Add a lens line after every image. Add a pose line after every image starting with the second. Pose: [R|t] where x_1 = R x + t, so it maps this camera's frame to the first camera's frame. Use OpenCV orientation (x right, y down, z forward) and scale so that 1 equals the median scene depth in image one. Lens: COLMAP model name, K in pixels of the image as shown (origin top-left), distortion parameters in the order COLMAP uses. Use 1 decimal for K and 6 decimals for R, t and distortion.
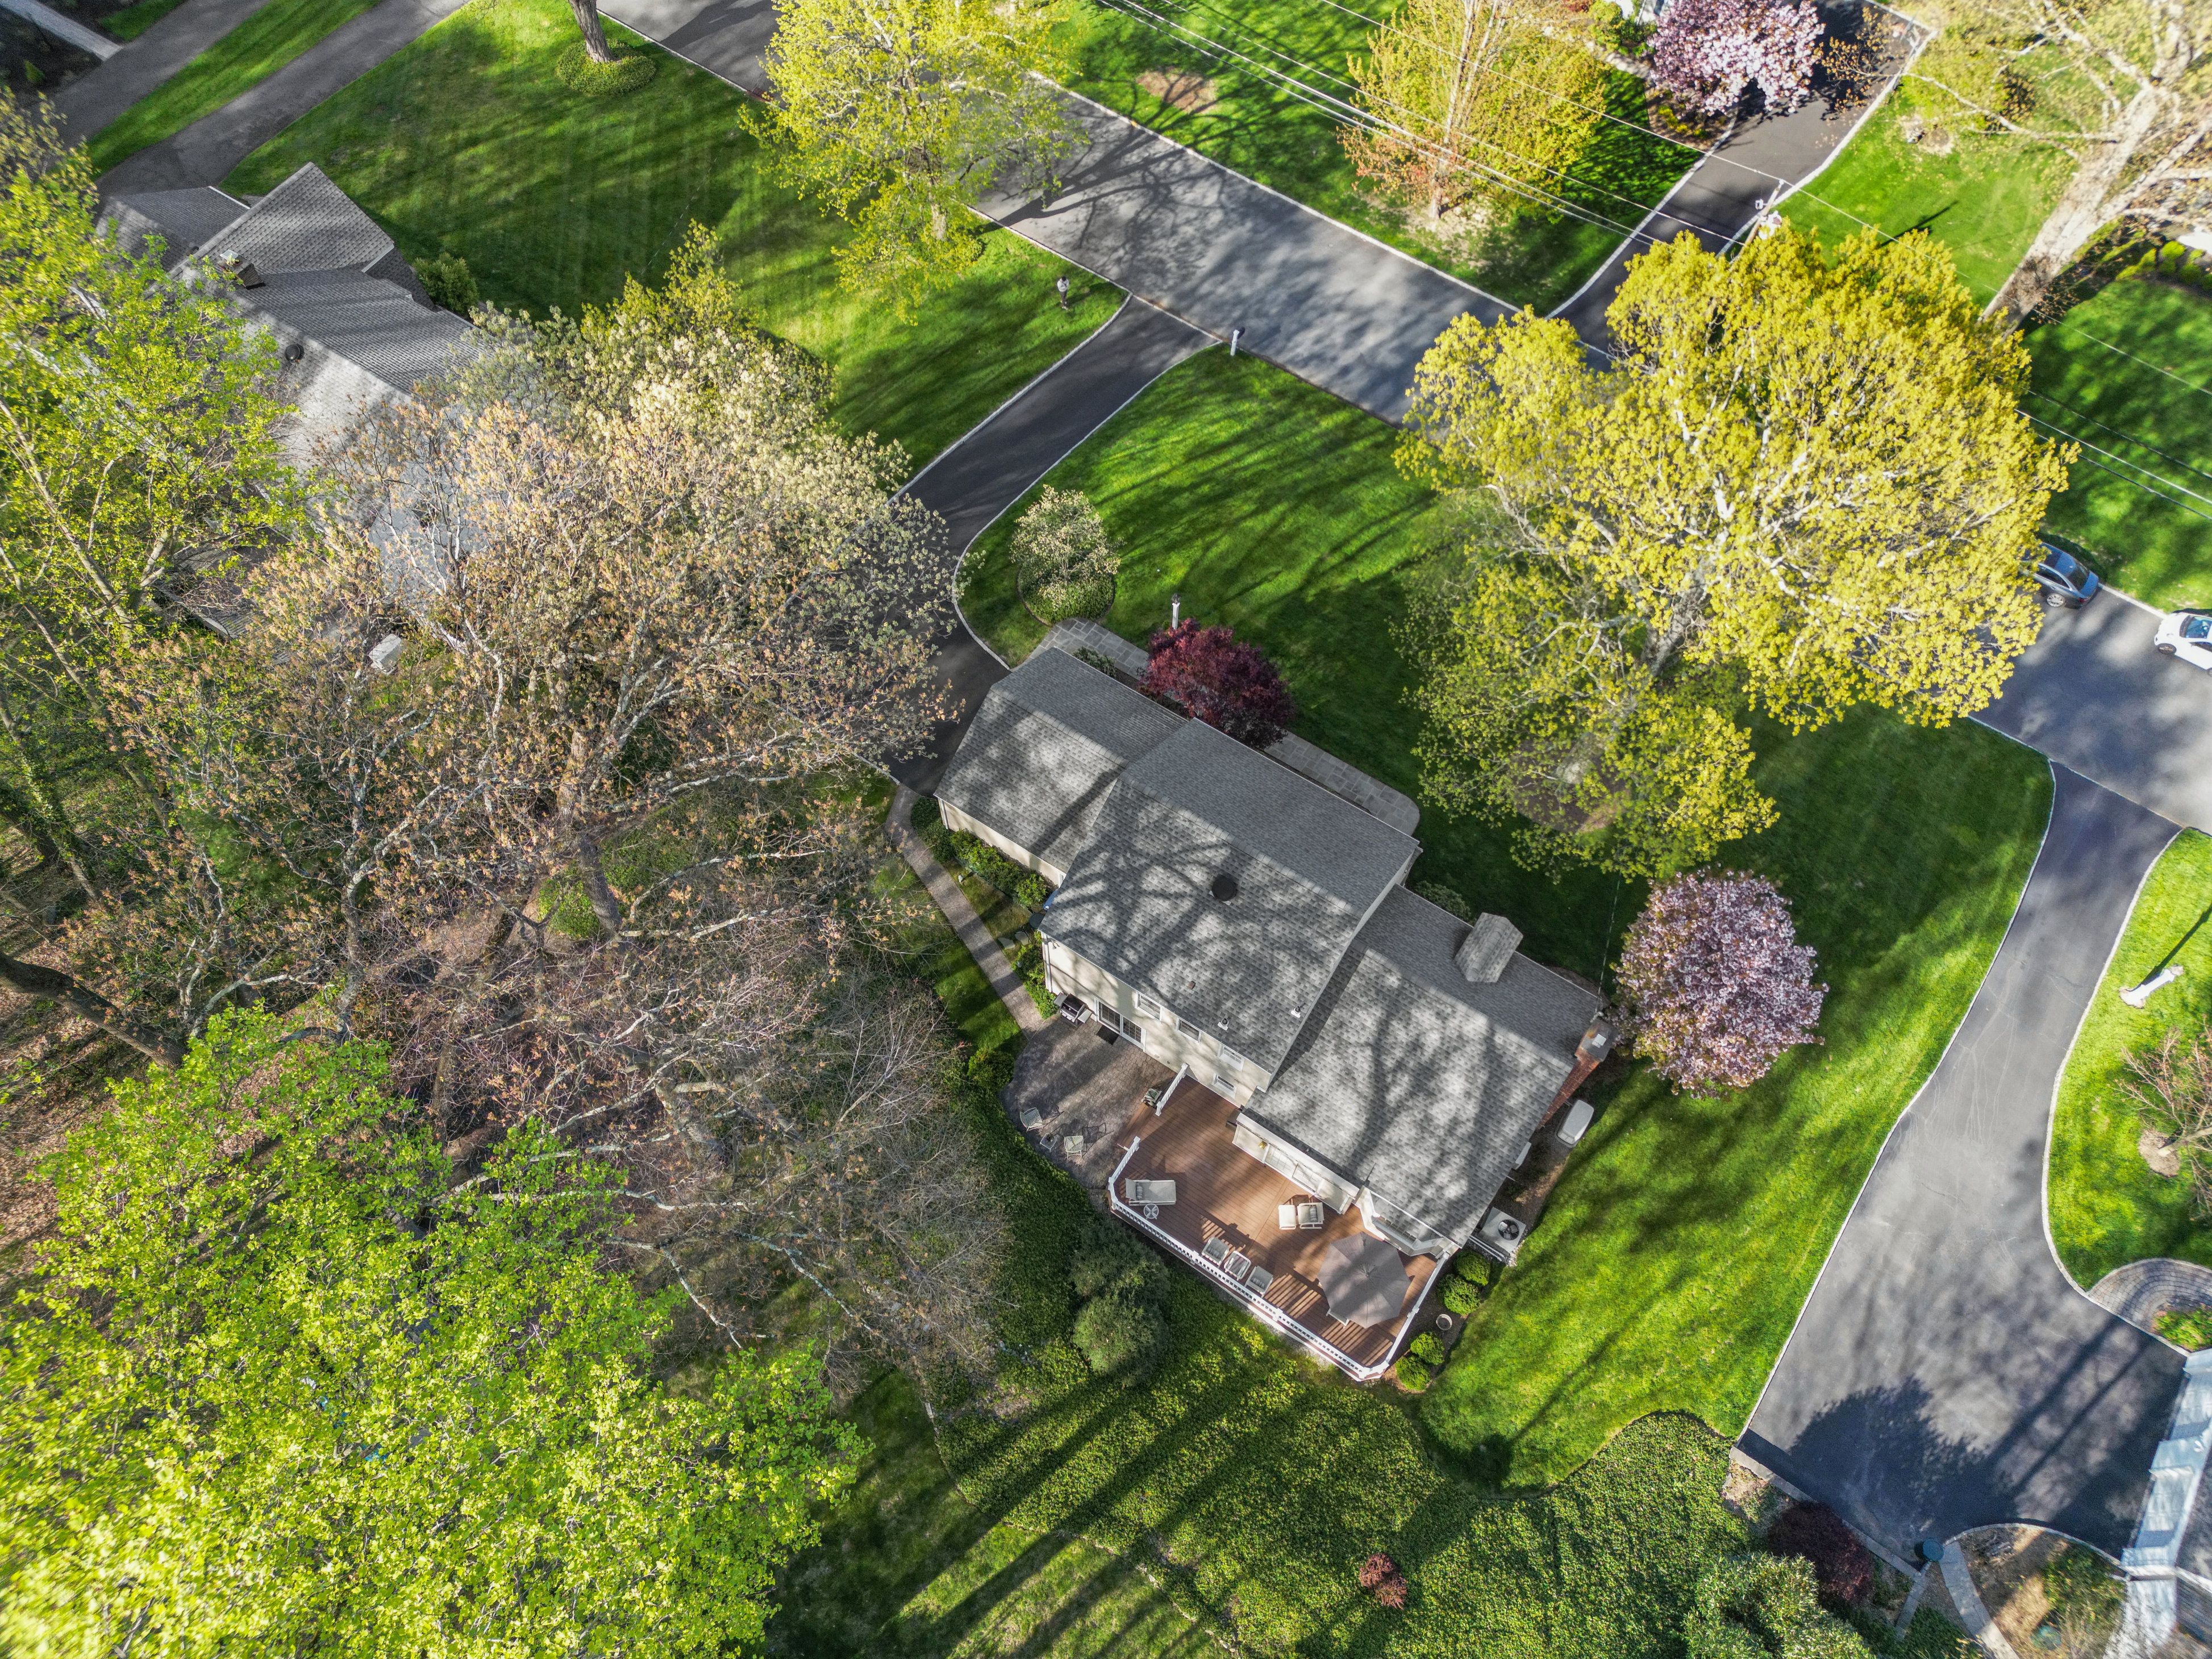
lens RADIAL K [[1564.4, 0, 1106.0], [0, 1564.4, 829.5], [0, 0, 1]] dist [0.001064, 0.000896]
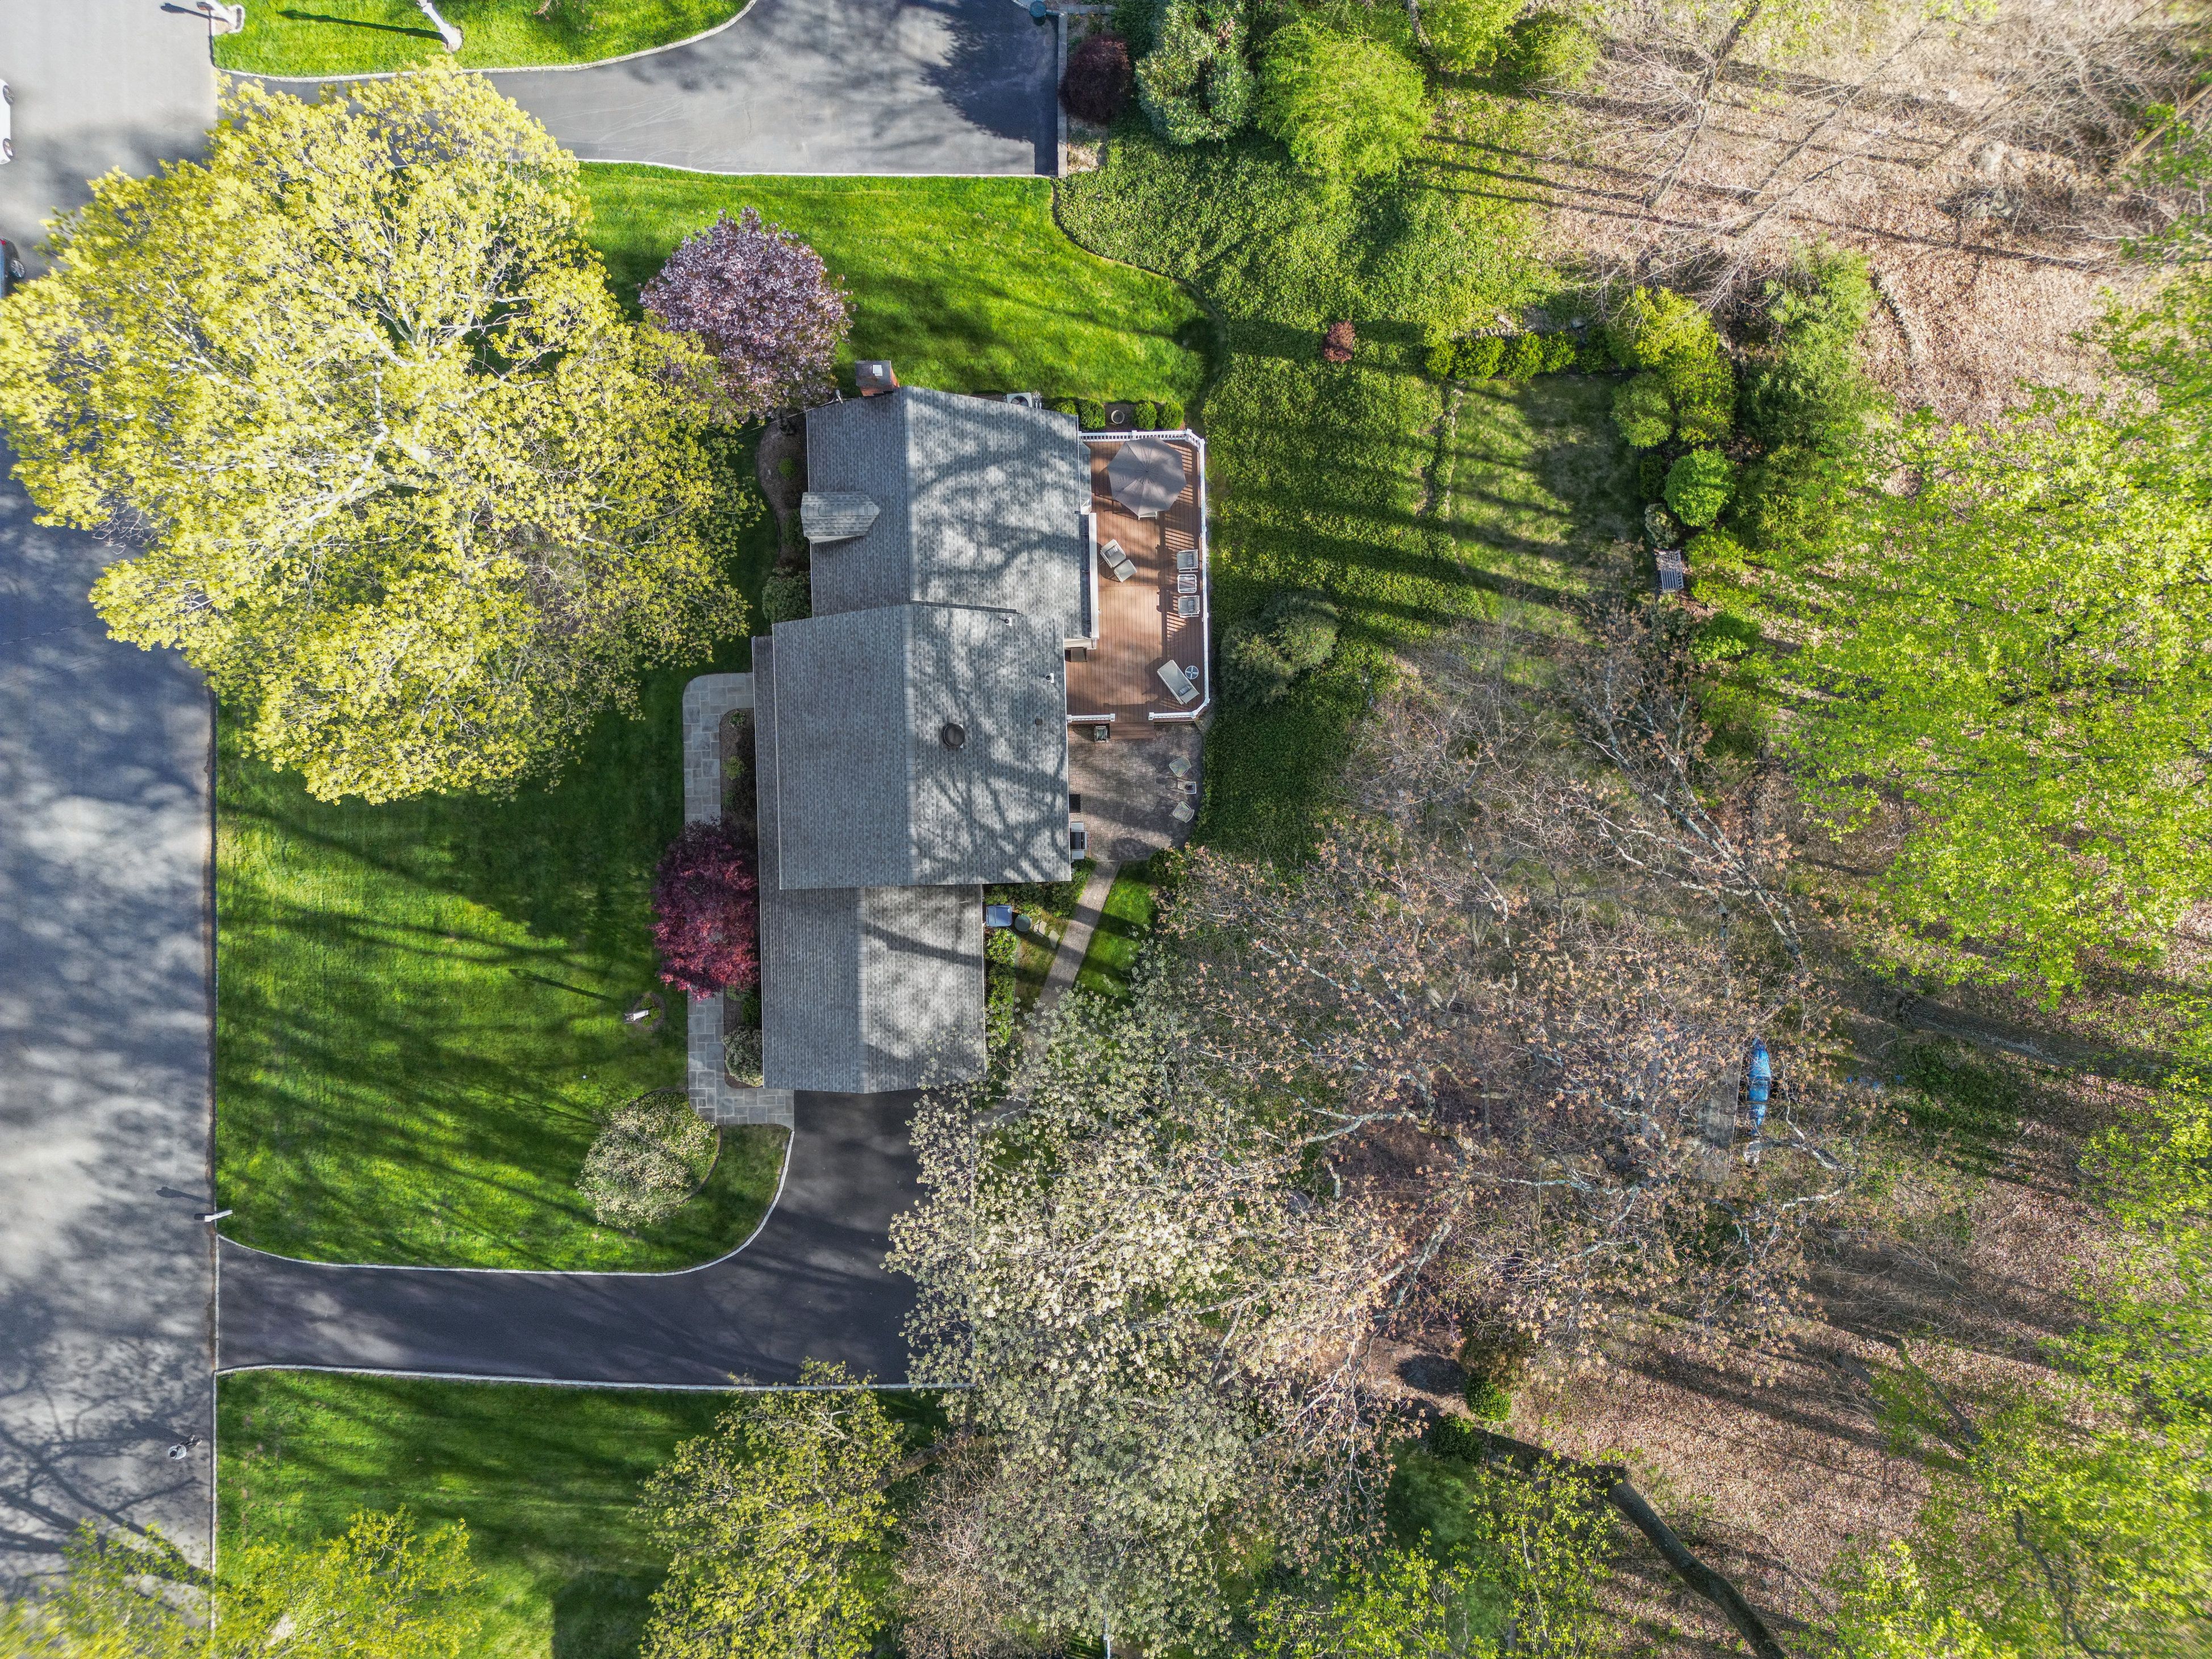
lens RADIAL K [[1564.4, 0, 1106.0], [0, 1564.4, 829.5], [0, 0, 1]] dist [0.001064, 0.000896]
pose [[-0.578106, -0.815386, 0.030659, -0.061738], [0.713980, -0.487305, 0.502759, -0.421065], [-0.395002, 0.312538, 0.863883, 0.111317]]
